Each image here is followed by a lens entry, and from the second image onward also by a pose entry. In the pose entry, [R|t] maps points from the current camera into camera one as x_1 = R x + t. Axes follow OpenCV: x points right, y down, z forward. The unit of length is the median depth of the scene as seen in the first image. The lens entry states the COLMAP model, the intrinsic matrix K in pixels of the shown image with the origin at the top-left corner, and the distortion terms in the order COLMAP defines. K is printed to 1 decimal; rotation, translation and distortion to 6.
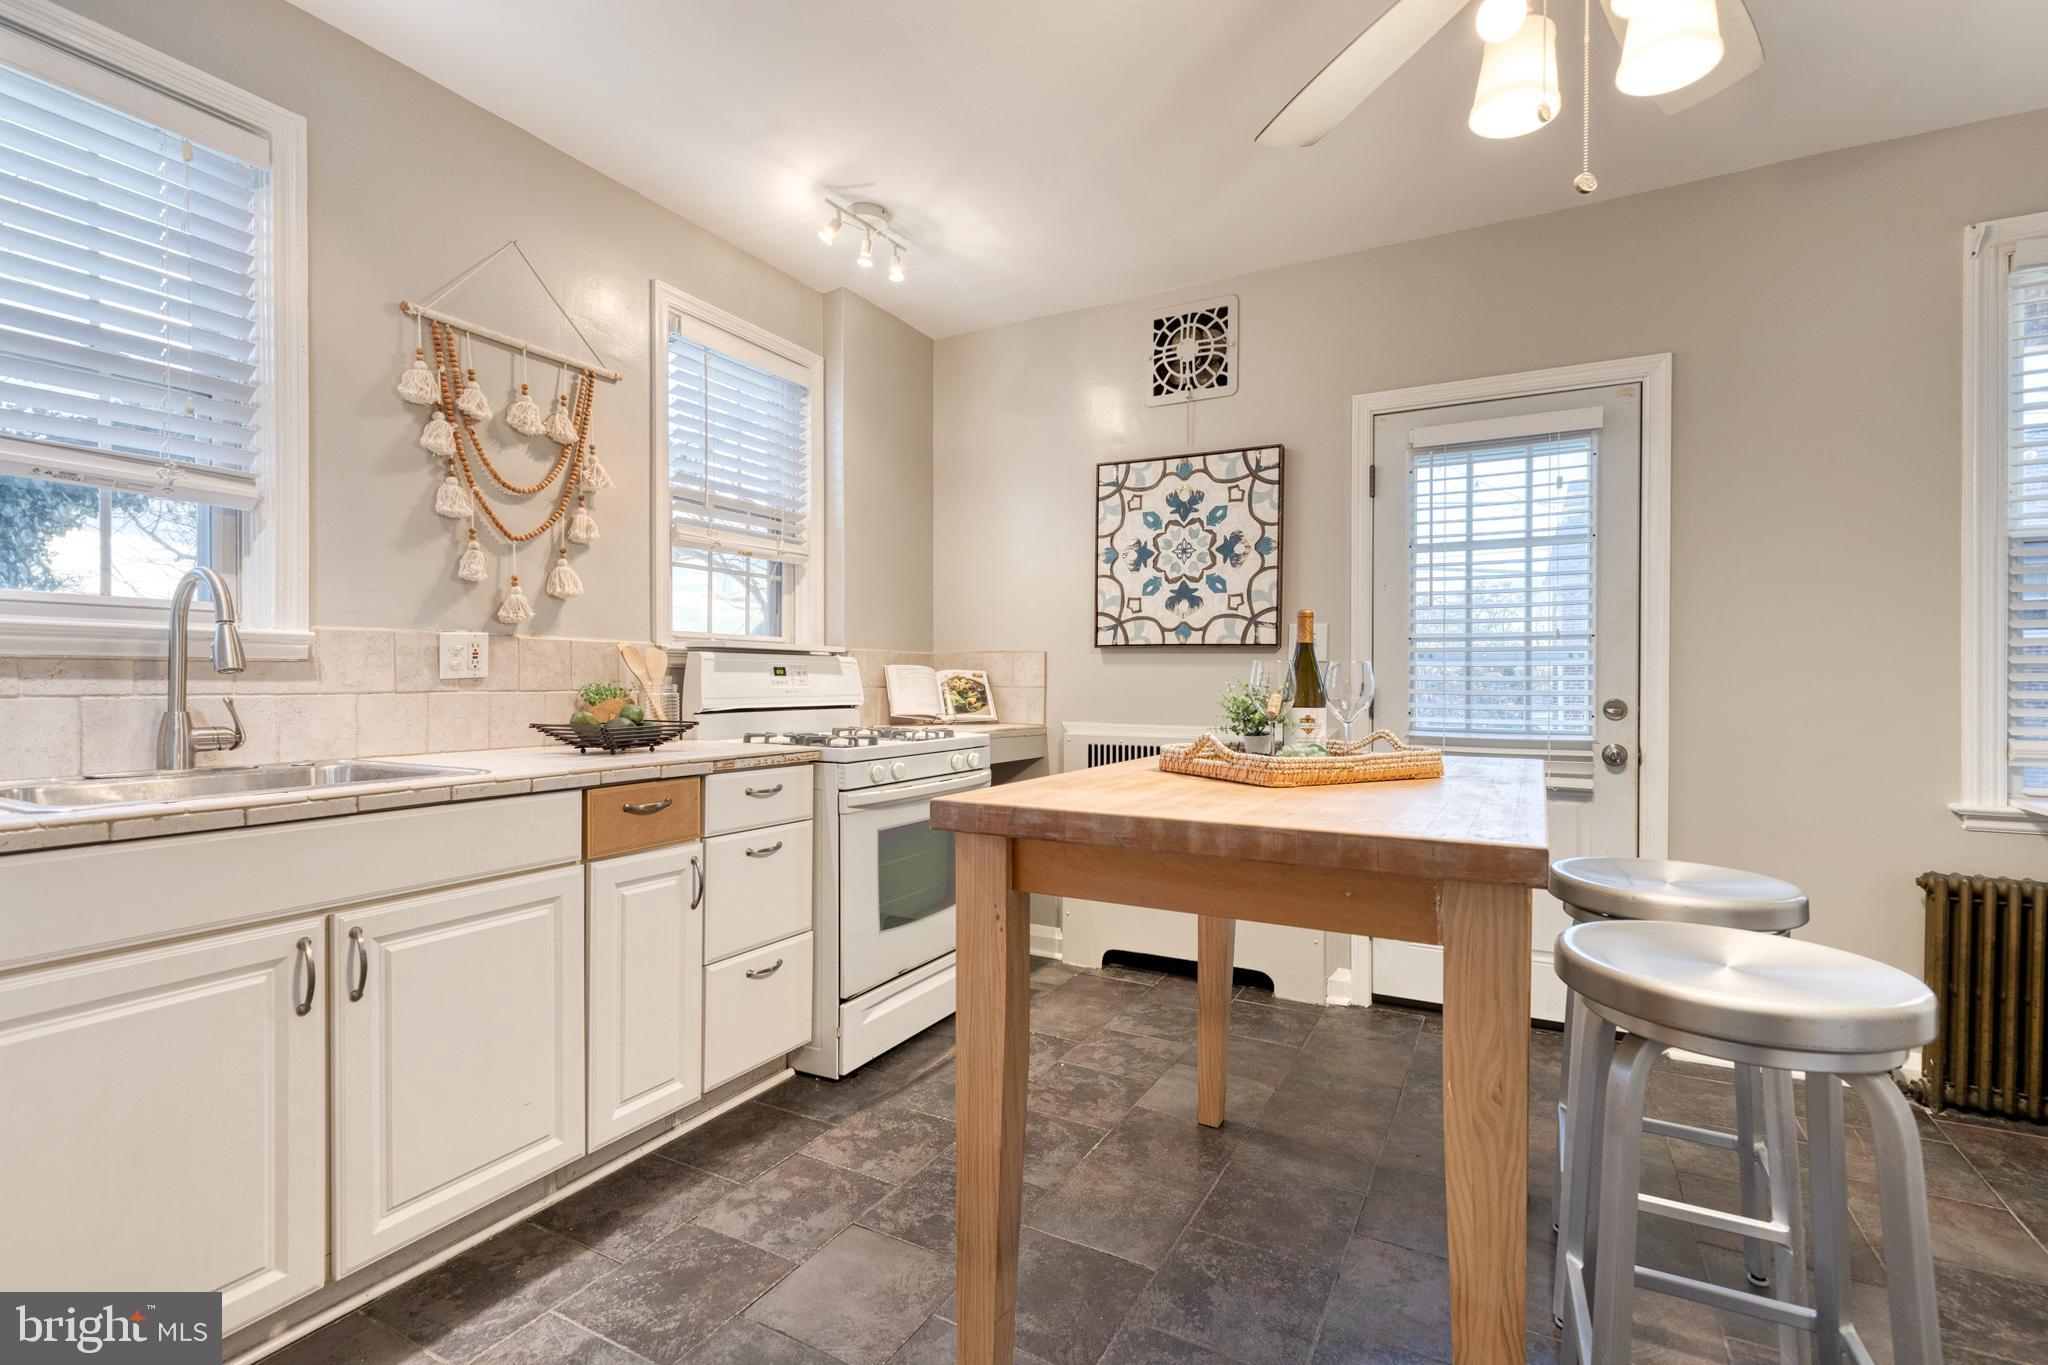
lens RADIAL K [[915.8, 0, 1045.9], [0, 915.8, 683.8], [0, 0, 1]] dist [0.009271, -0.002229]
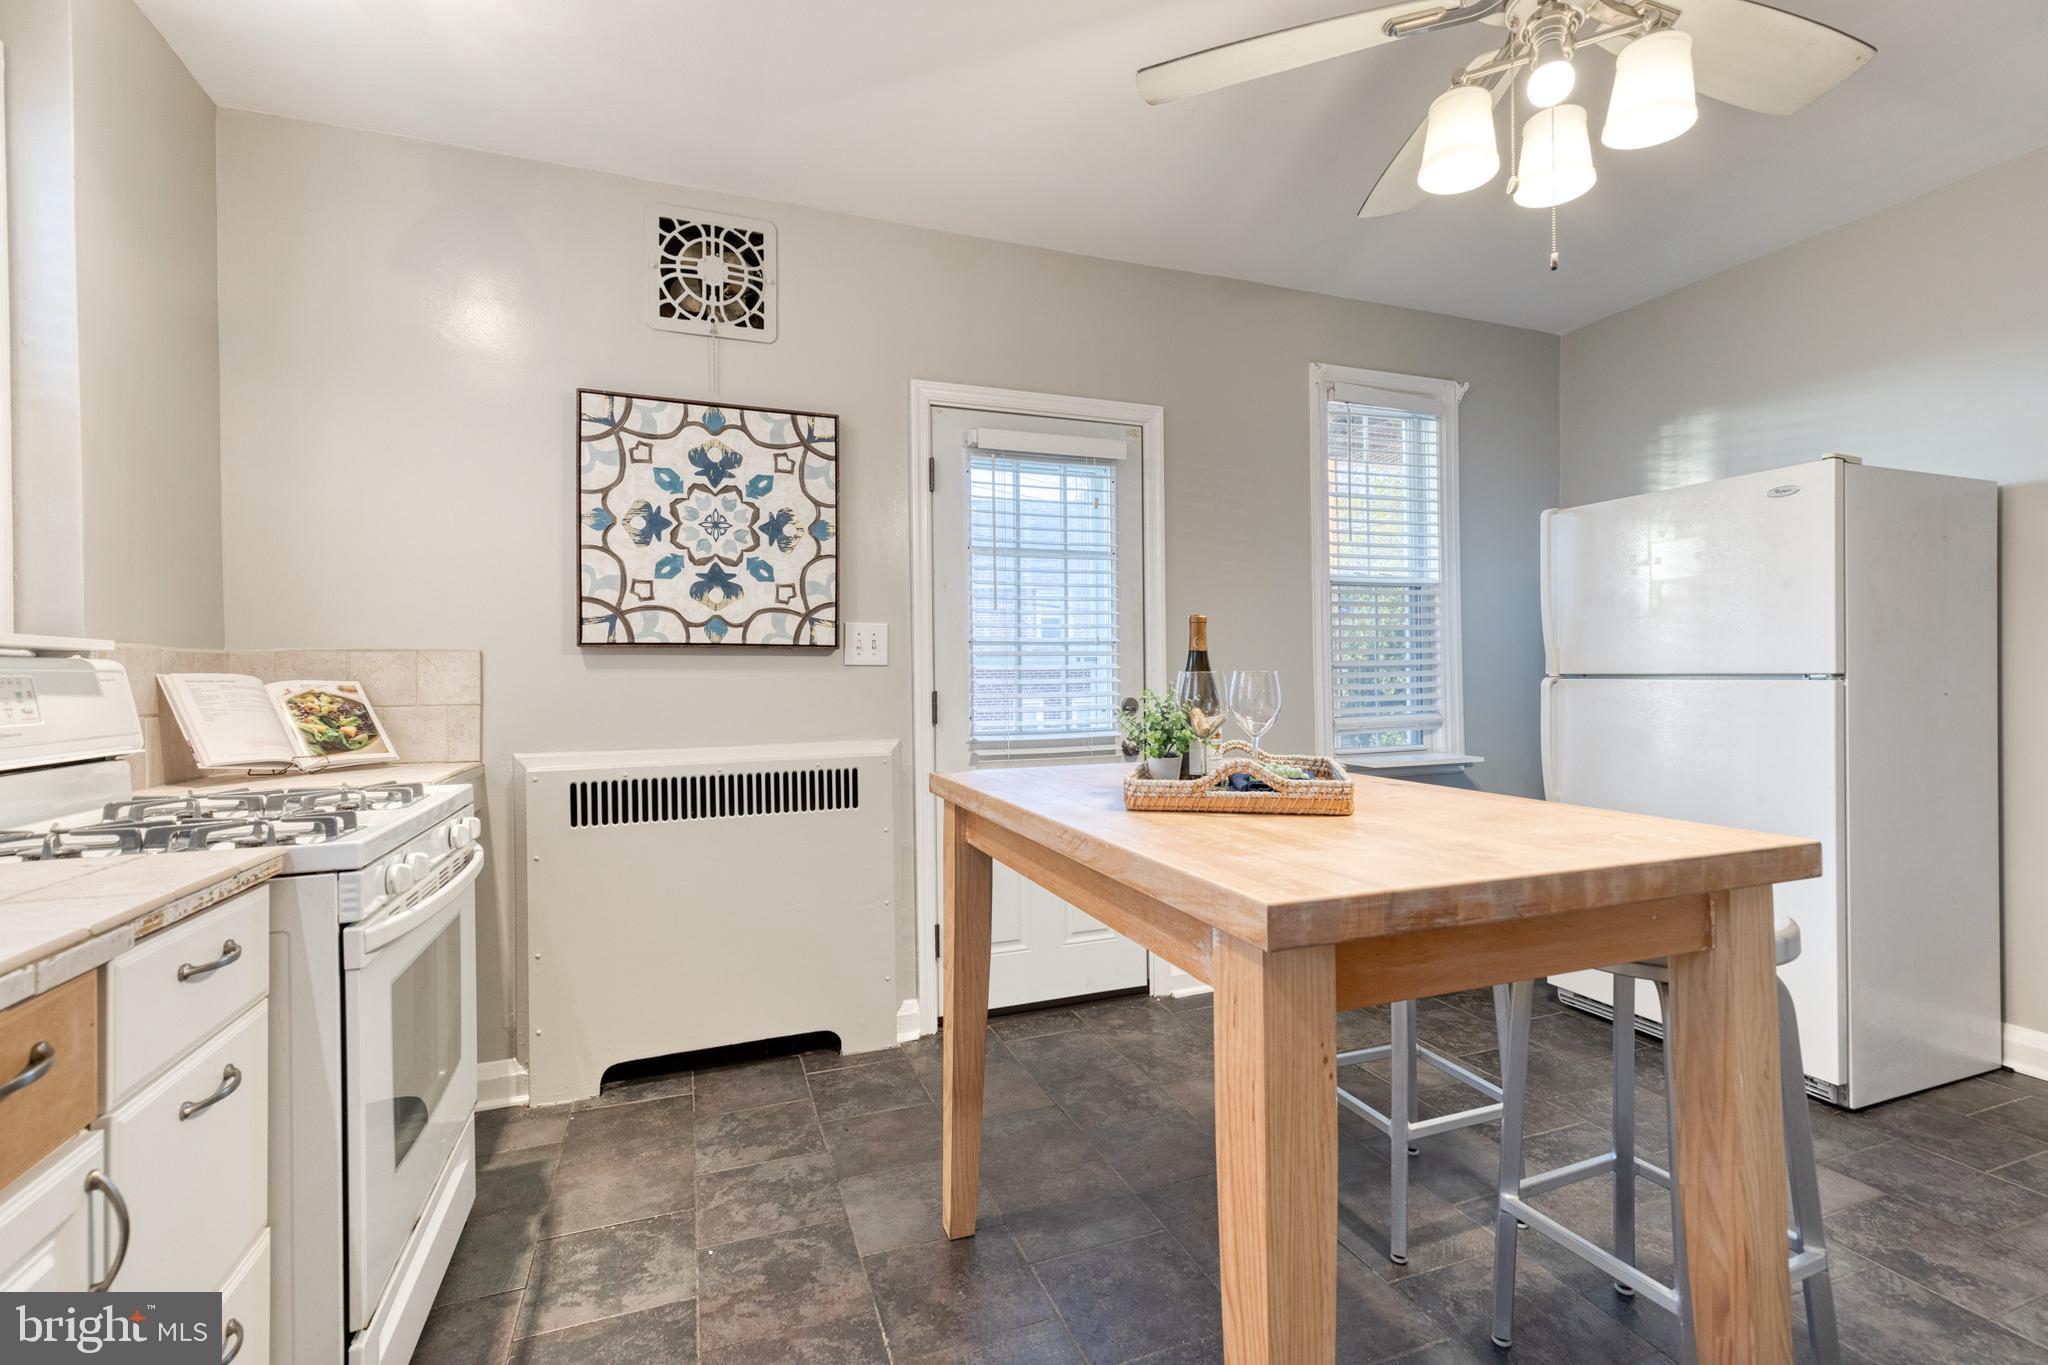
lens RADIAL K [[925.6, 0, 1044.7], [0, 925.6, 671.1], [0, 0, 1]] dist [0.009589, -0.000457]
pose [[0.652506, -0.009080, 0.757729, -0.279592], [0.016637, 0.999859, -0.002345, -0.013735], [-0.757601, 0.014137, 0.652565, 0.279726]]
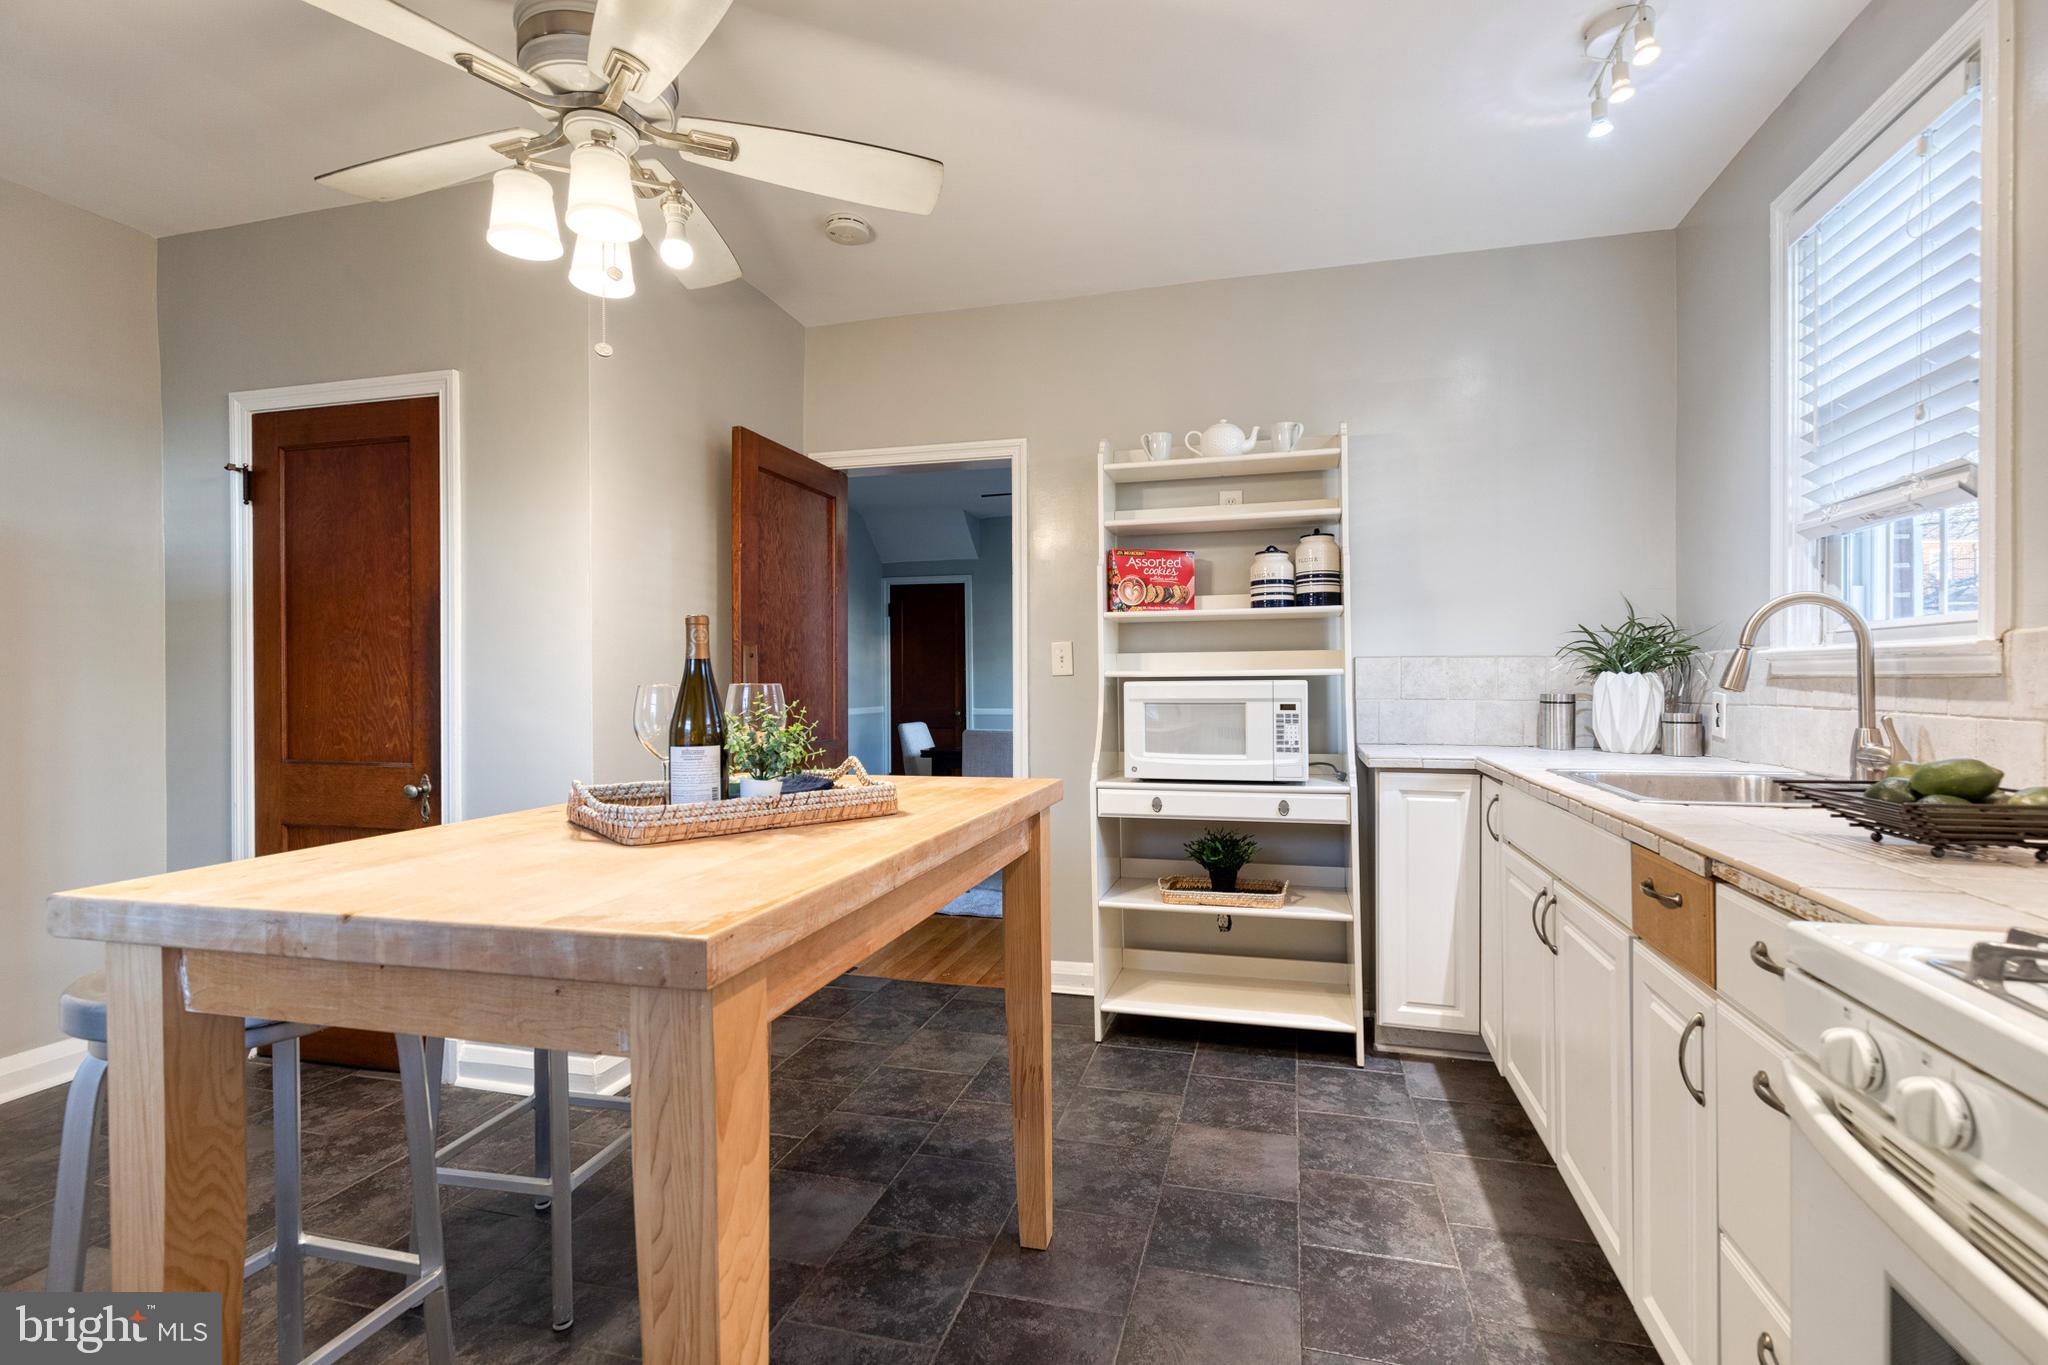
lens RADIAL K [[918.7, 0, 1049.5], [0, 918.7, 679.9], [0, 0, 1]] dist [0.010753, -0.000902]
pose [[-0.972406, 0.003128, -0.233276, 0.098438], [0.002042, 0.999986, 0.004898, -0.016779], [0.233288, 0.004286, -0.972398, 0.974913]]
